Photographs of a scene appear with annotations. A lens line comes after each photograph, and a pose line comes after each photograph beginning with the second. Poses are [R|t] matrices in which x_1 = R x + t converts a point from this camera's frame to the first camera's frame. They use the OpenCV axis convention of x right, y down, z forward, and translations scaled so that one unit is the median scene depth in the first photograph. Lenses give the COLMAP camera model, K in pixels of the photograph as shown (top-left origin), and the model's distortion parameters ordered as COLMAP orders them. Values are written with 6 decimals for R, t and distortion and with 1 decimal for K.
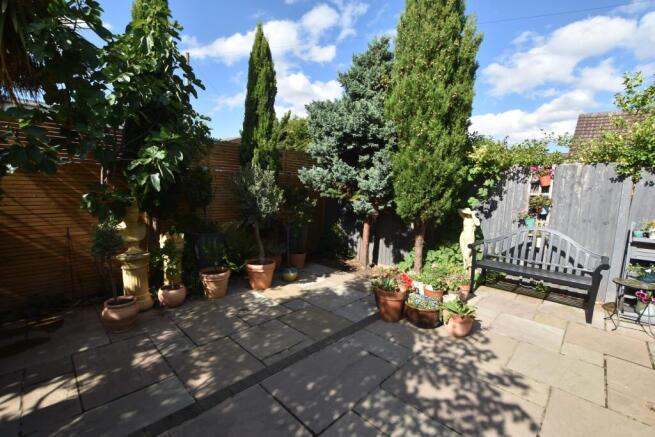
lens RADIAL K [[284.6, 0, 327.5], [0, 284.6, 218.5], [0, 0, 1]] dist [-0.032599, 0.000161]
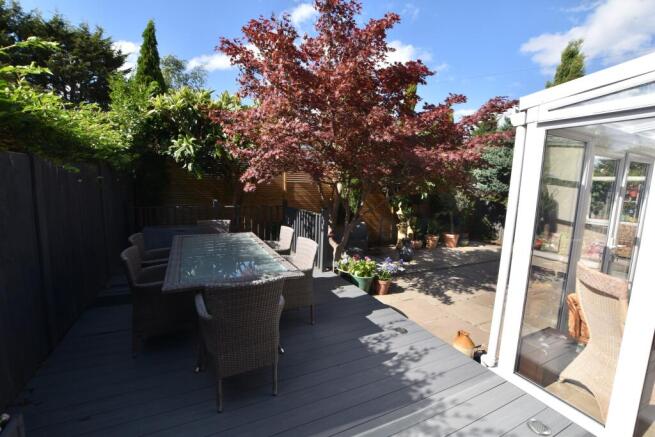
lens RADIAL K [[286.5, 0, 327.5], [0, 286.5, 218.5], [0, 0, 1]] dist [-0.032385, 0.000389]
pose [[0.942601, 0.036396, -0.331933, -0.409333], [-0.039273, 0.999227, -0.001960, 0.090168], [0.331605, 0.014883, 0.943301, -1.165389]]
